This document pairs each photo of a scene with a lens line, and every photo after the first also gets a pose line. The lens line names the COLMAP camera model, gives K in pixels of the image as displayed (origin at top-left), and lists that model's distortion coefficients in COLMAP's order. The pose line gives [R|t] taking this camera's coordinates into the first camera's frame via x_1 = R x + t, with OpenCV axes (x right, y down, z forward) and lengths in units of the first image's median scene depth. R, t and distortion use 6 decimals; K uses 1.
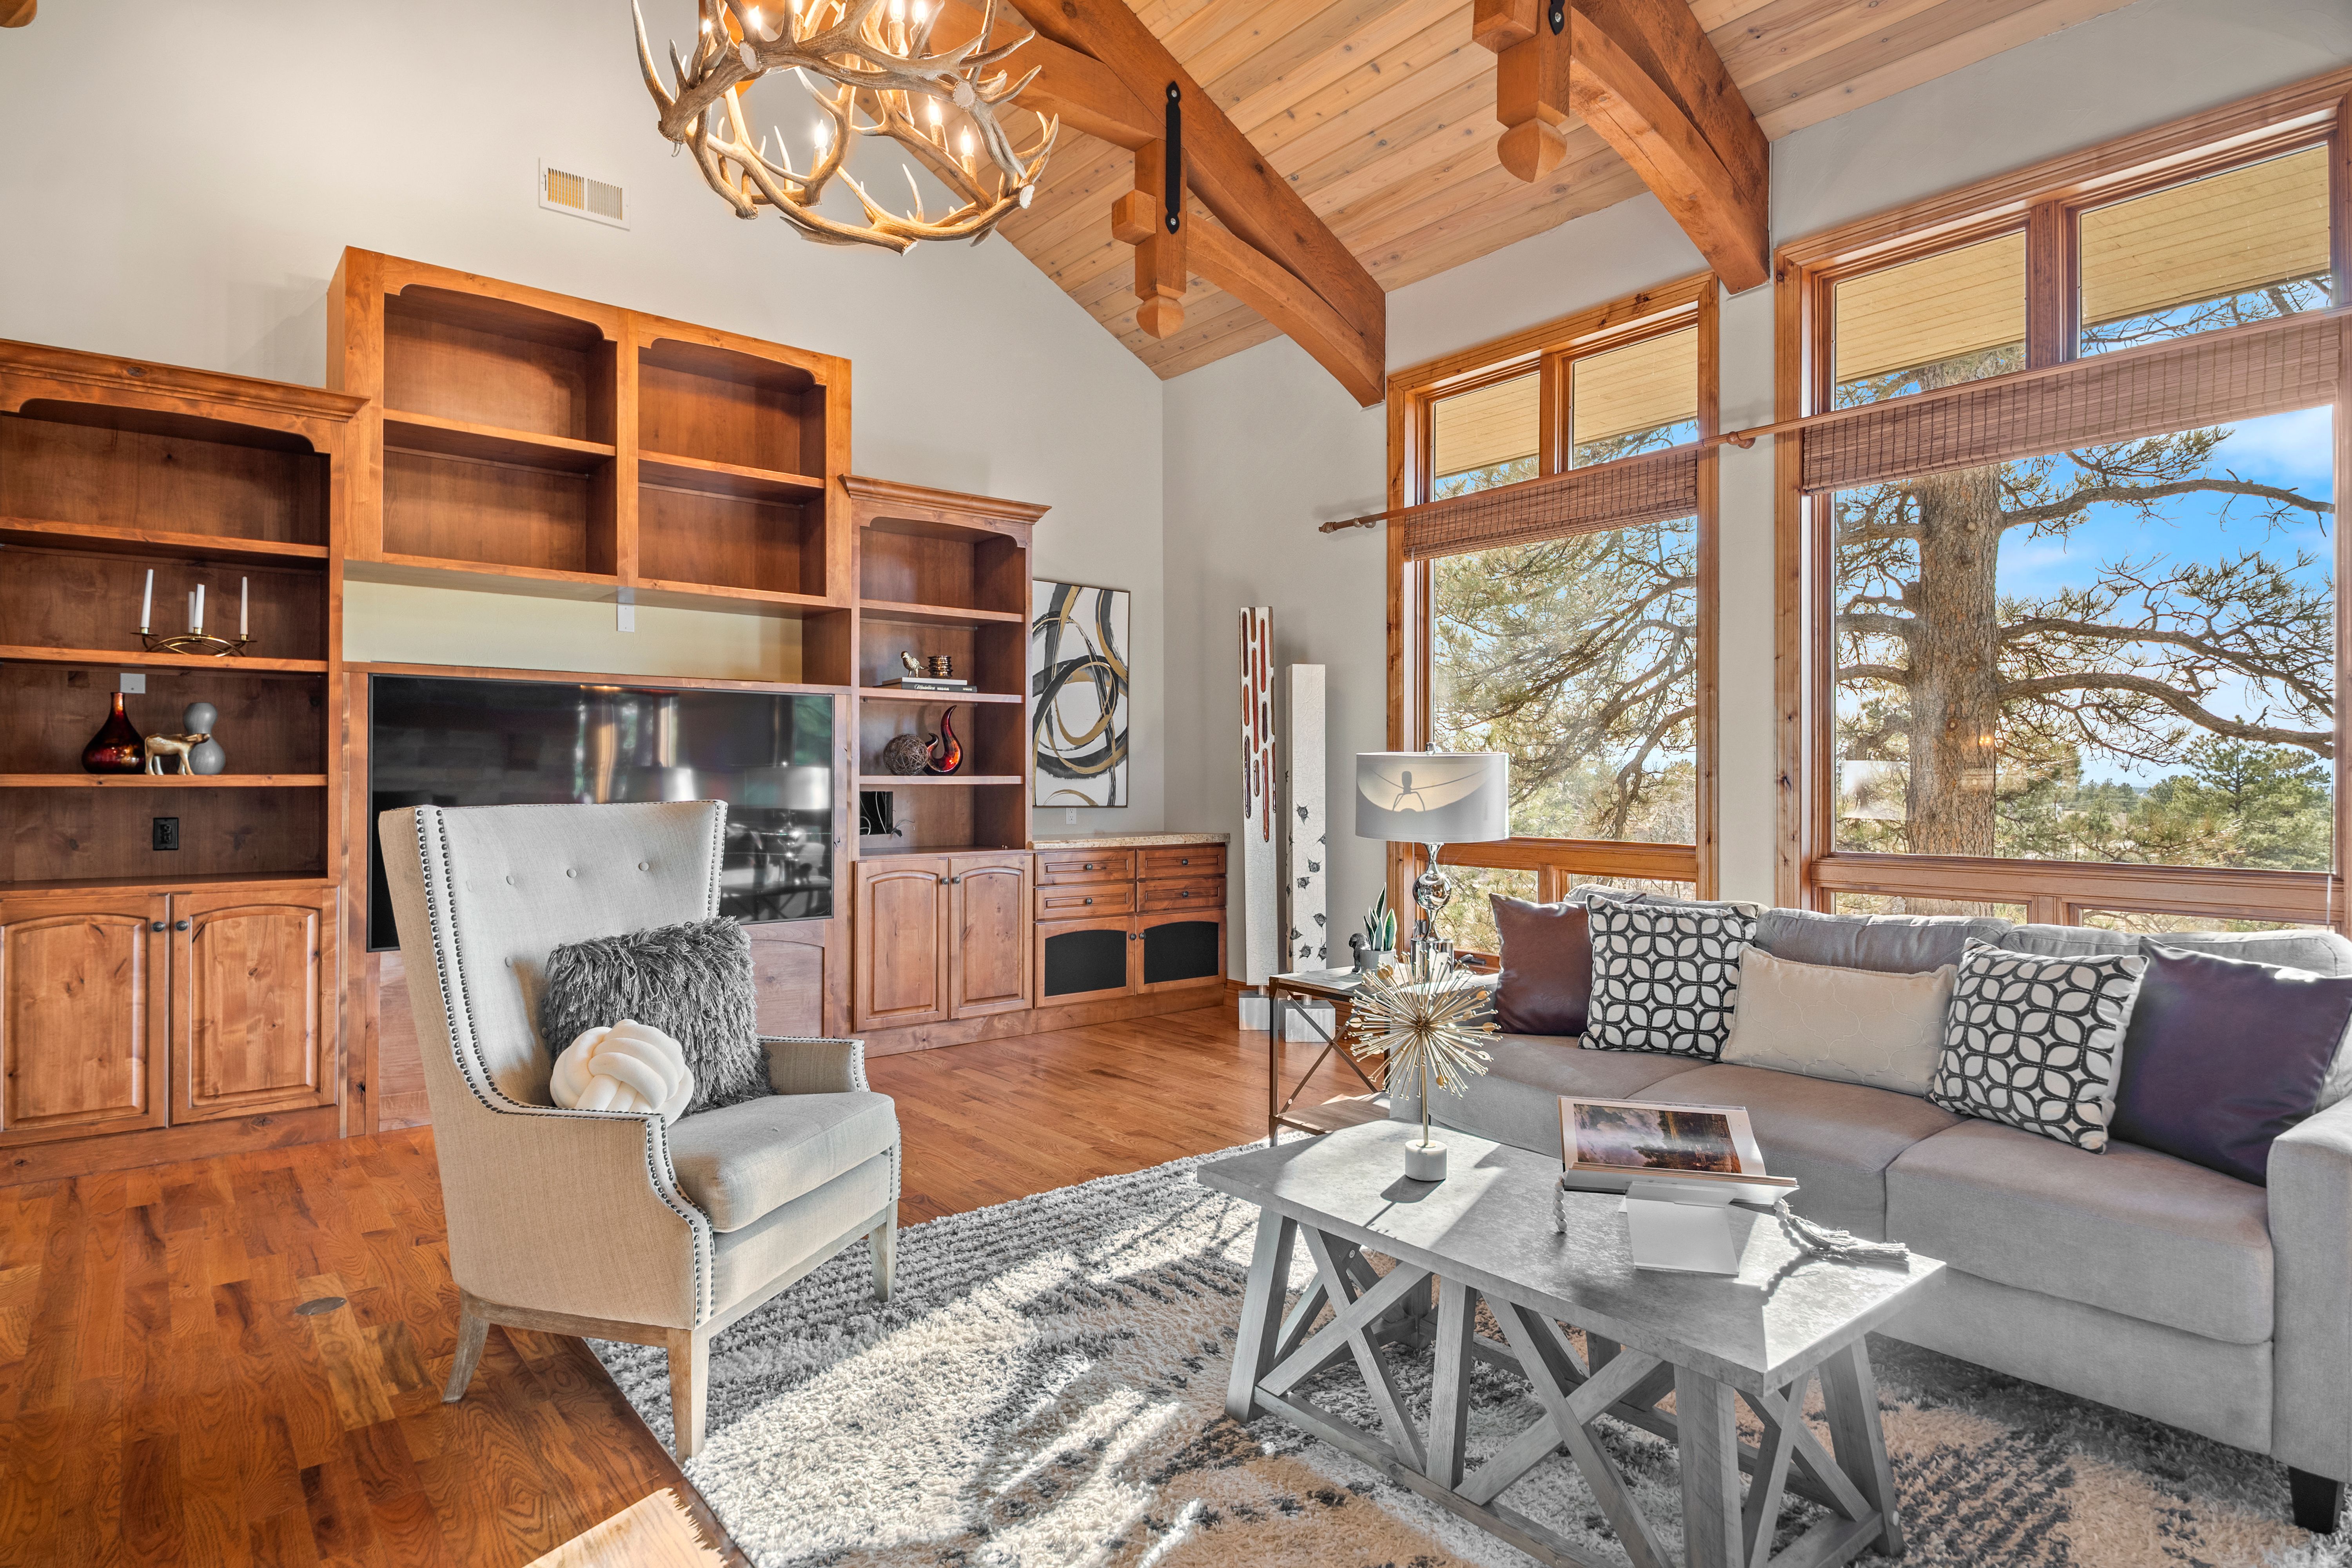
lens RADIAL K [[1257.1, 0, 1150.6], [0, 1257.1, 789.1], [0, 0, 1]] dist [0.011630, -0.006075]
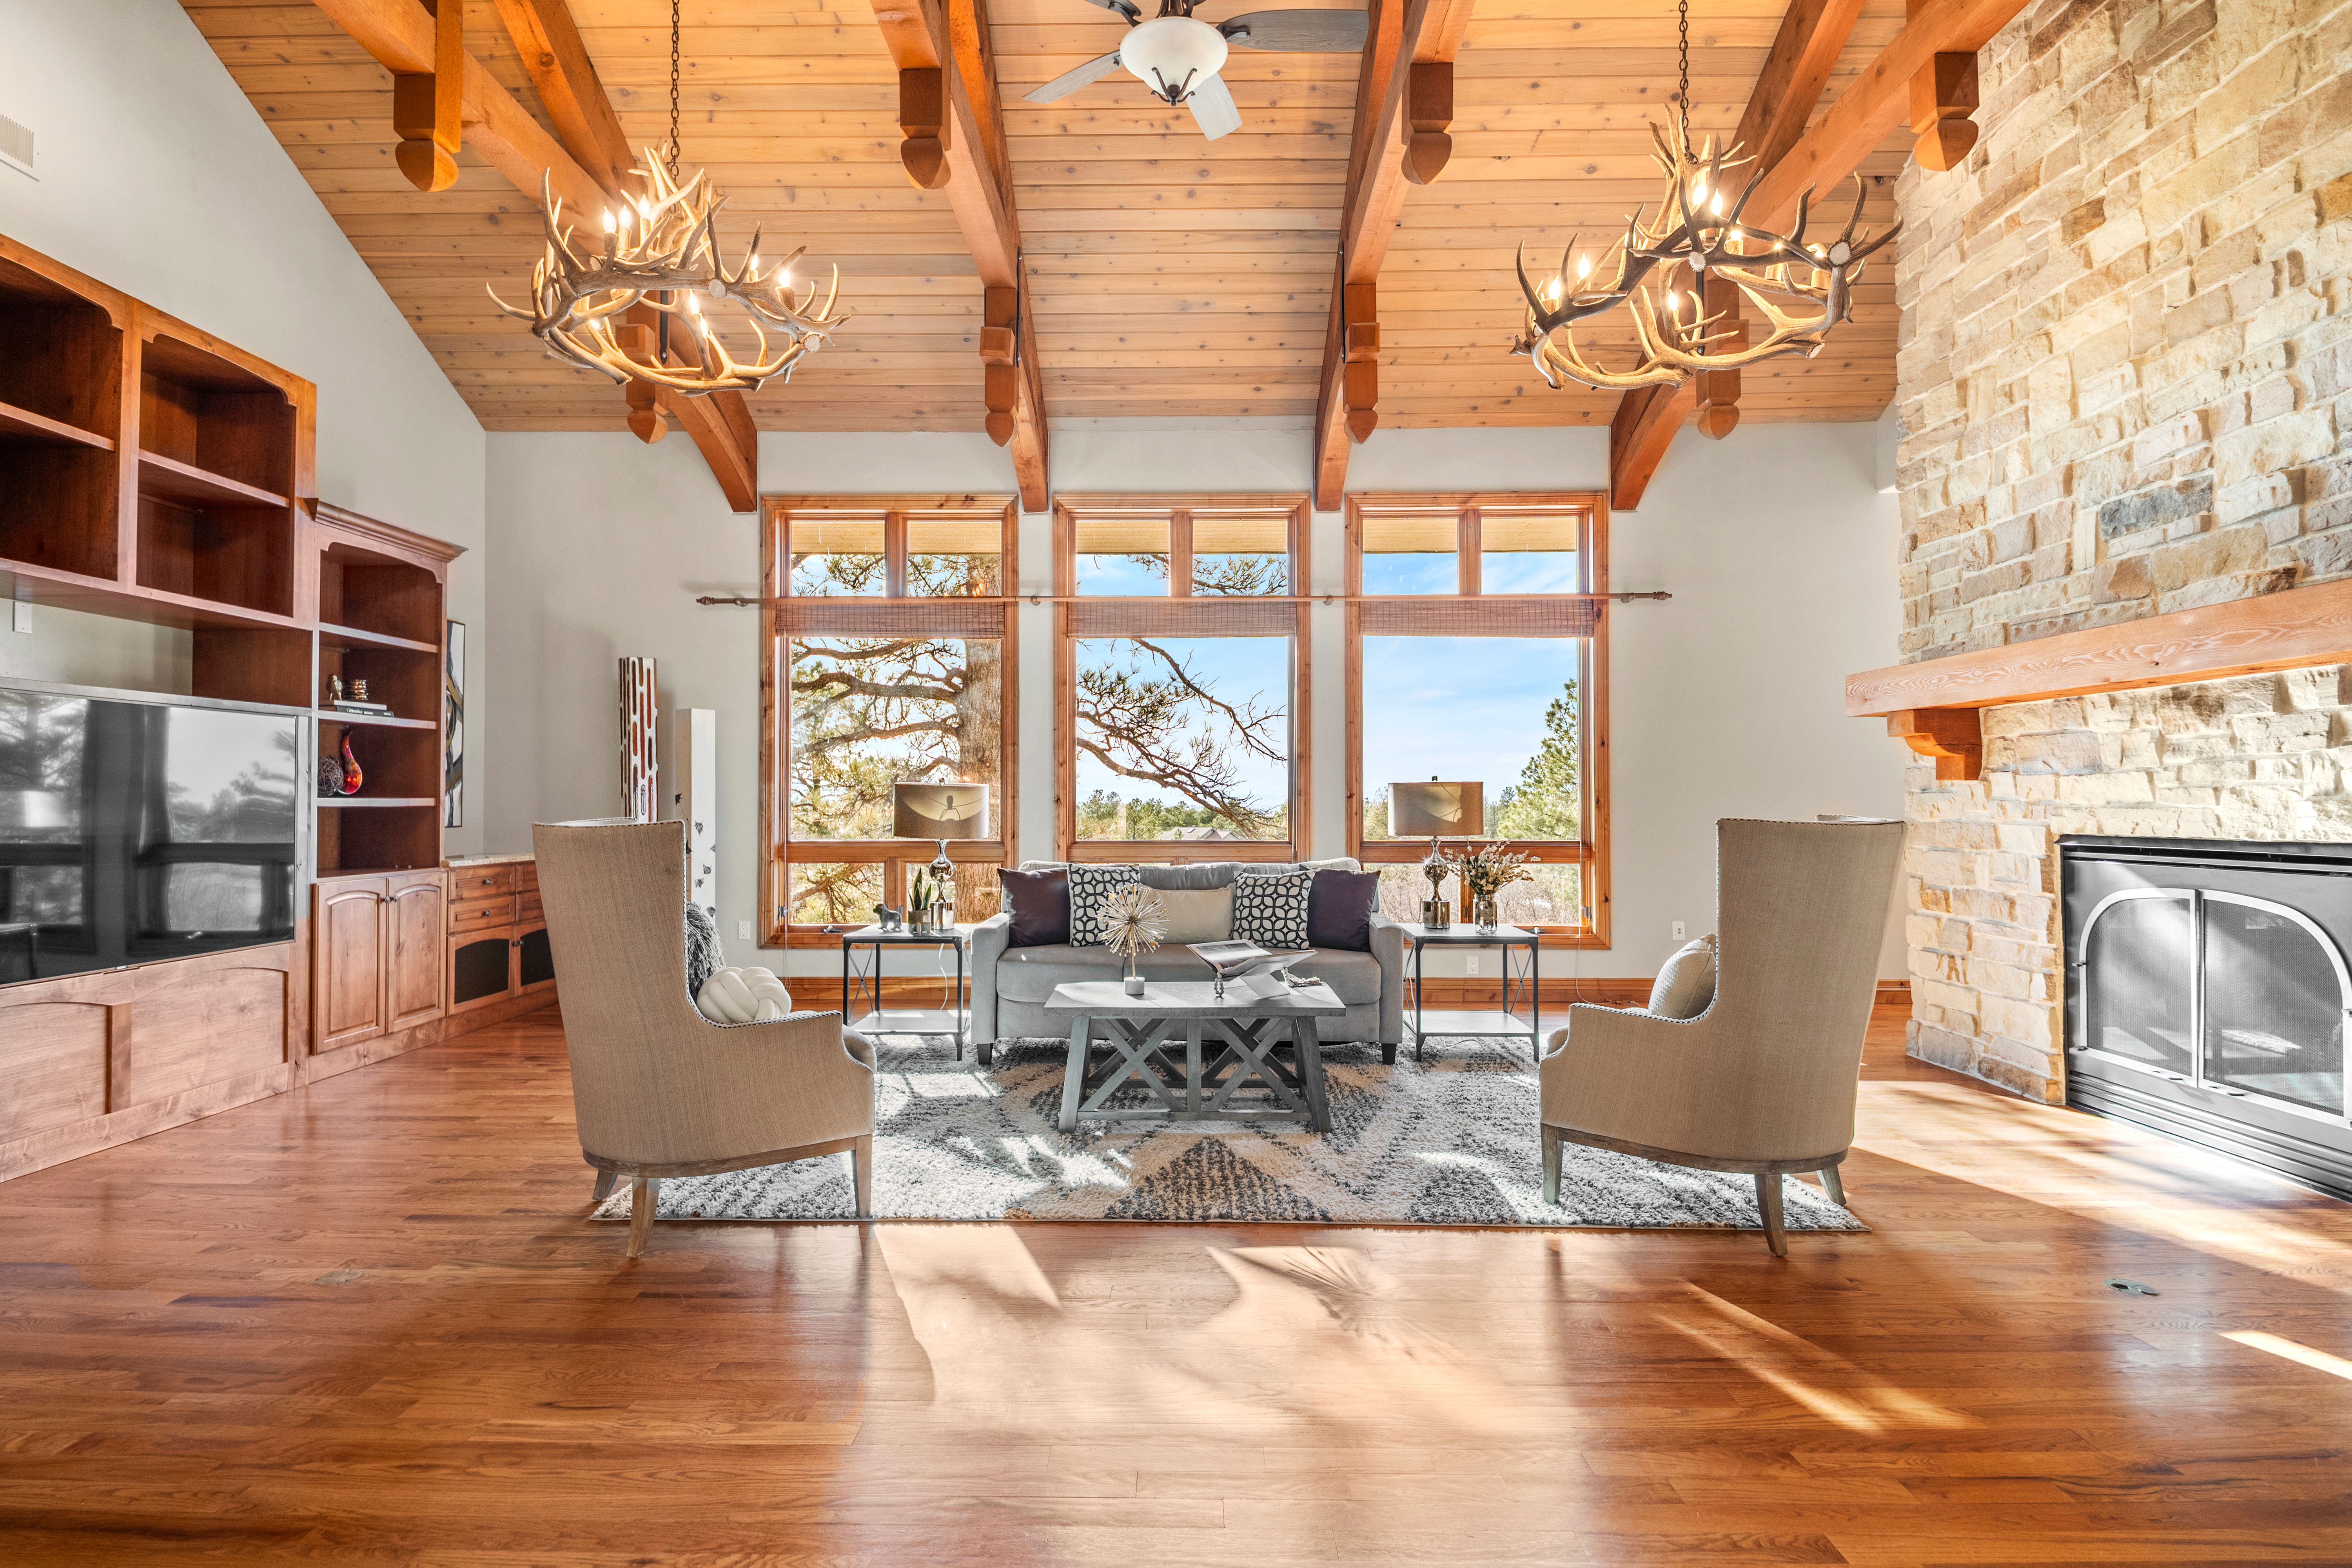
lens RADIAL K [[1169.7, 0, 1160.0], [0, 1169.7, 782.7], [0, 0, 1]] dist [0.003153, -0.003588]
pose [[0.646340, 0.009872, 0.762986, -0.487346], [0.008088, 0.999771, -0.019788, 0.001190], [-0.763007, 0.018961, 0.646112, -0.109914]]
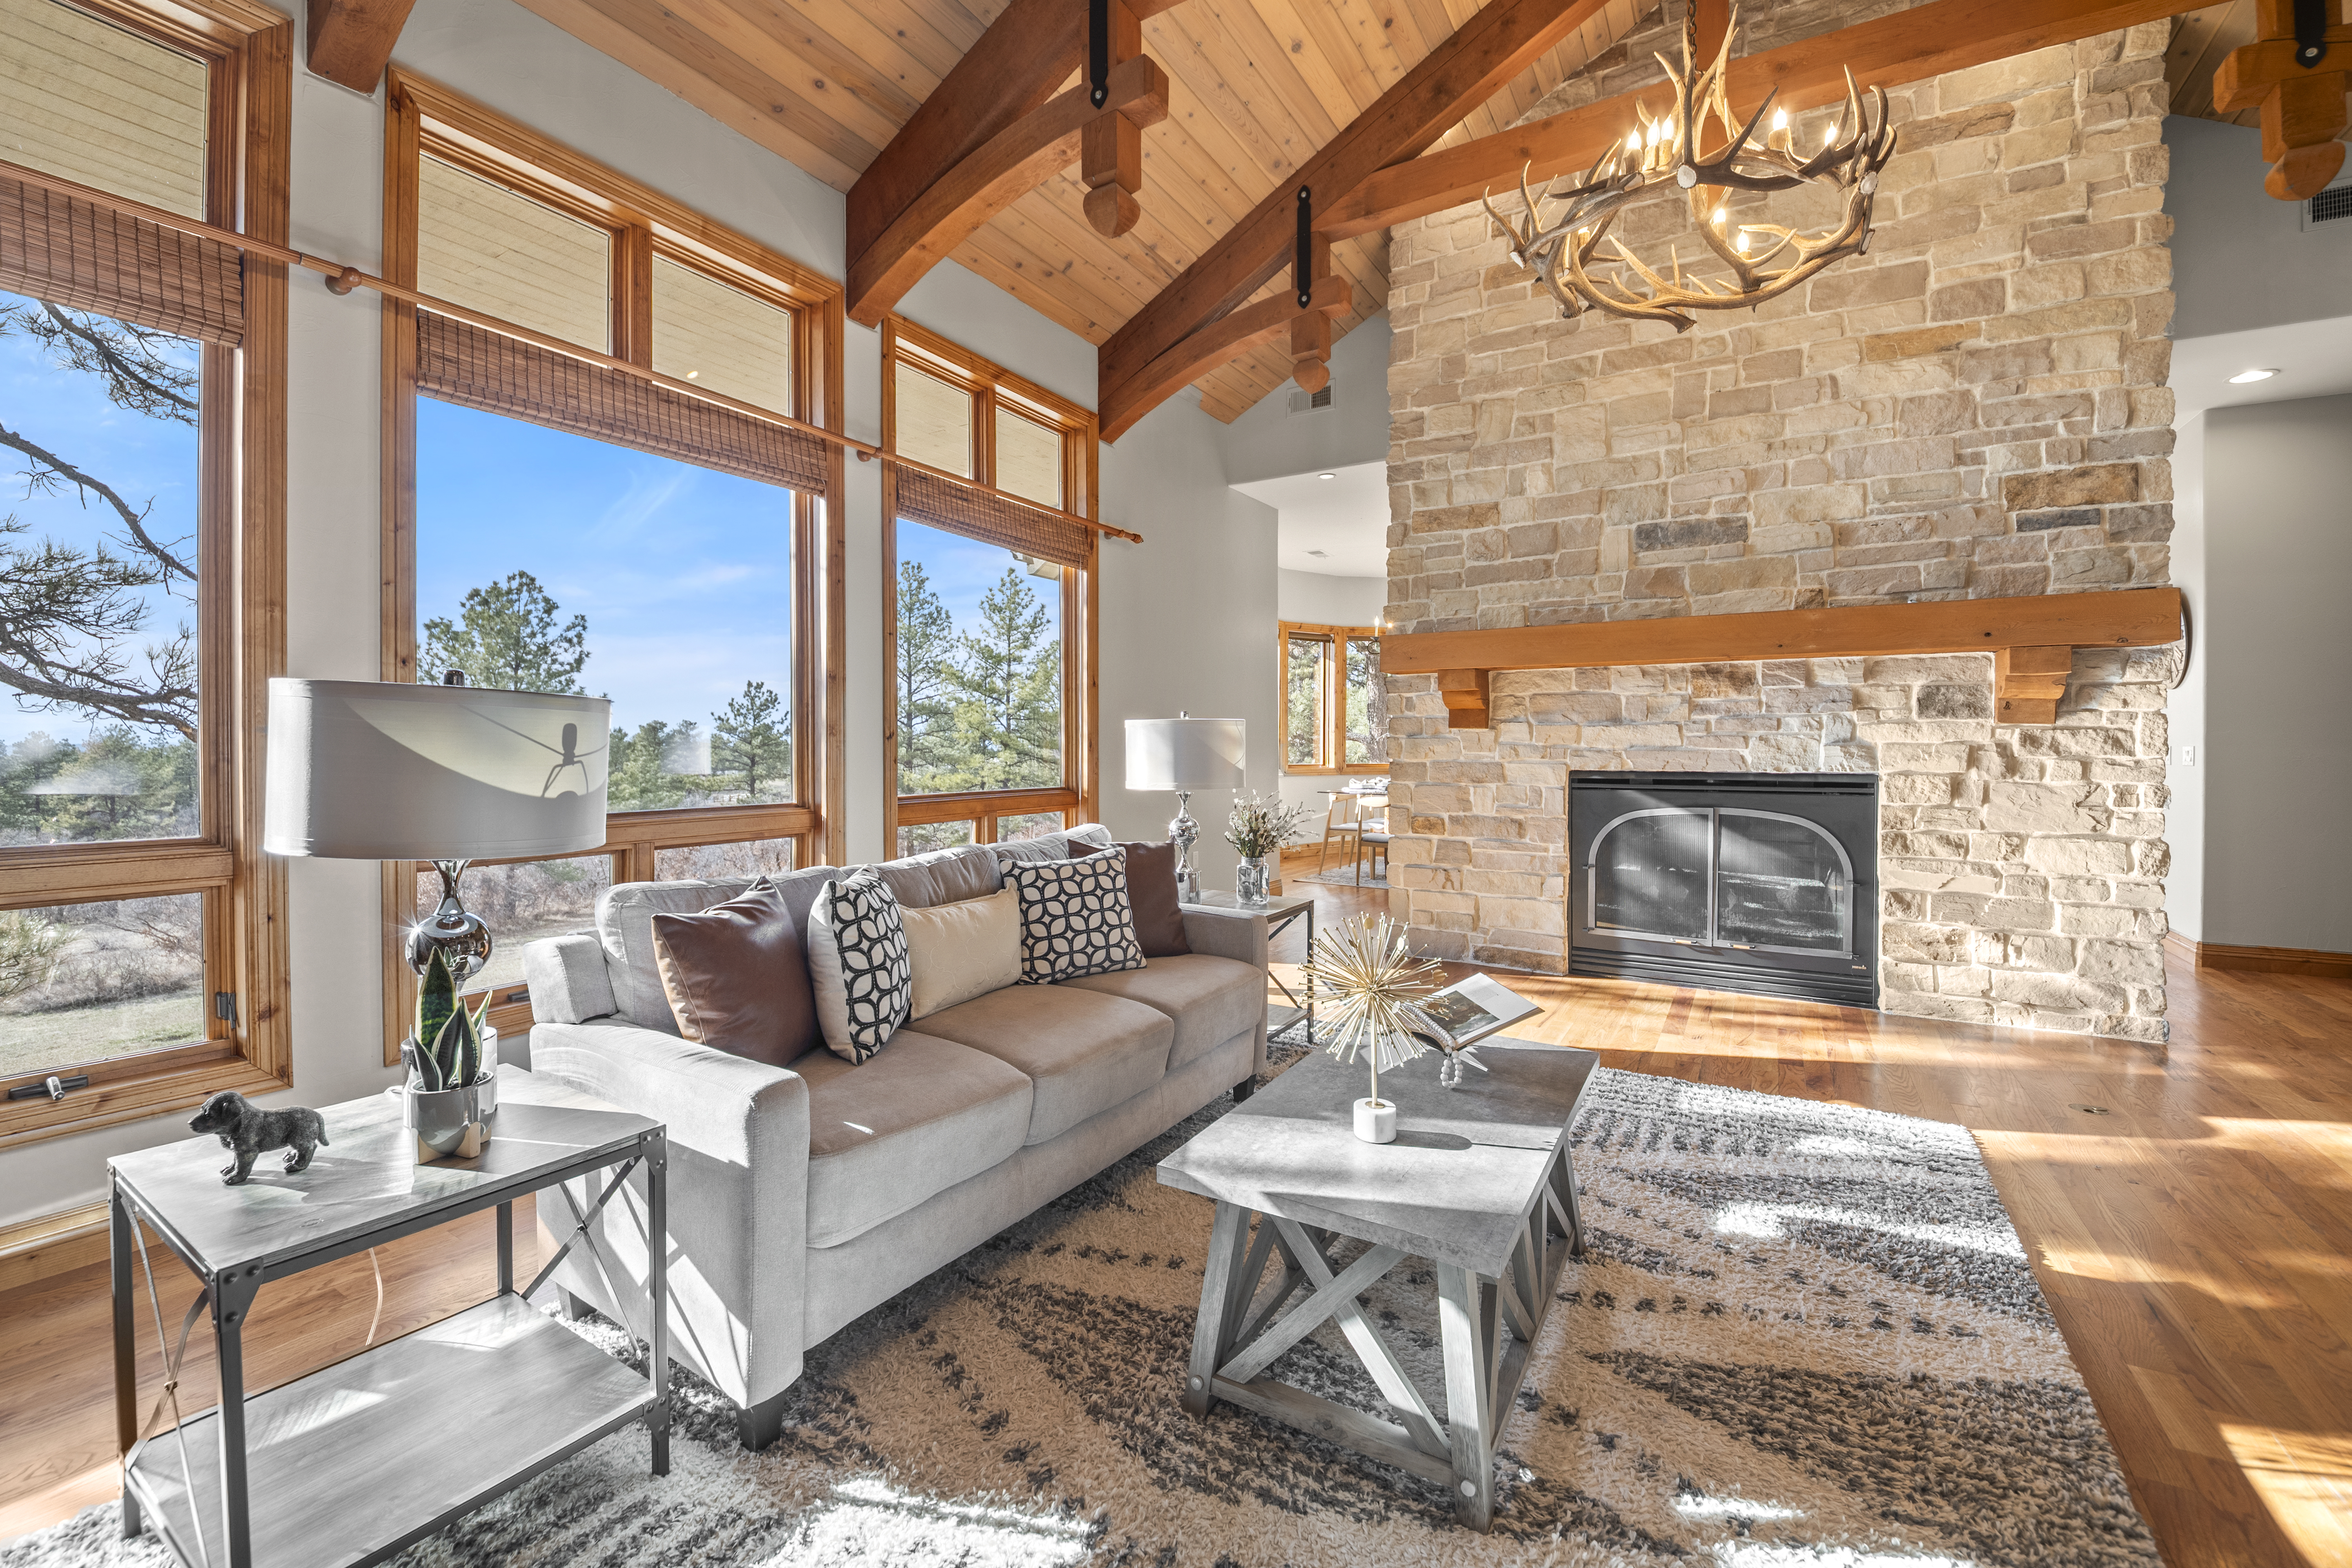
lens RADIAL K [[961.3, 0, 1196.1], [0, 961.3, 763.9], [0, 0, 1]] dist [-0.004487, -0.001112]
pose [[-0.325461, -0.021328, 0.945315, -0.182396], [0.005158, 0.999691, 0.024331, -0.003356], [-0.945541, 0.012795, -0.325251, 0.553515]]
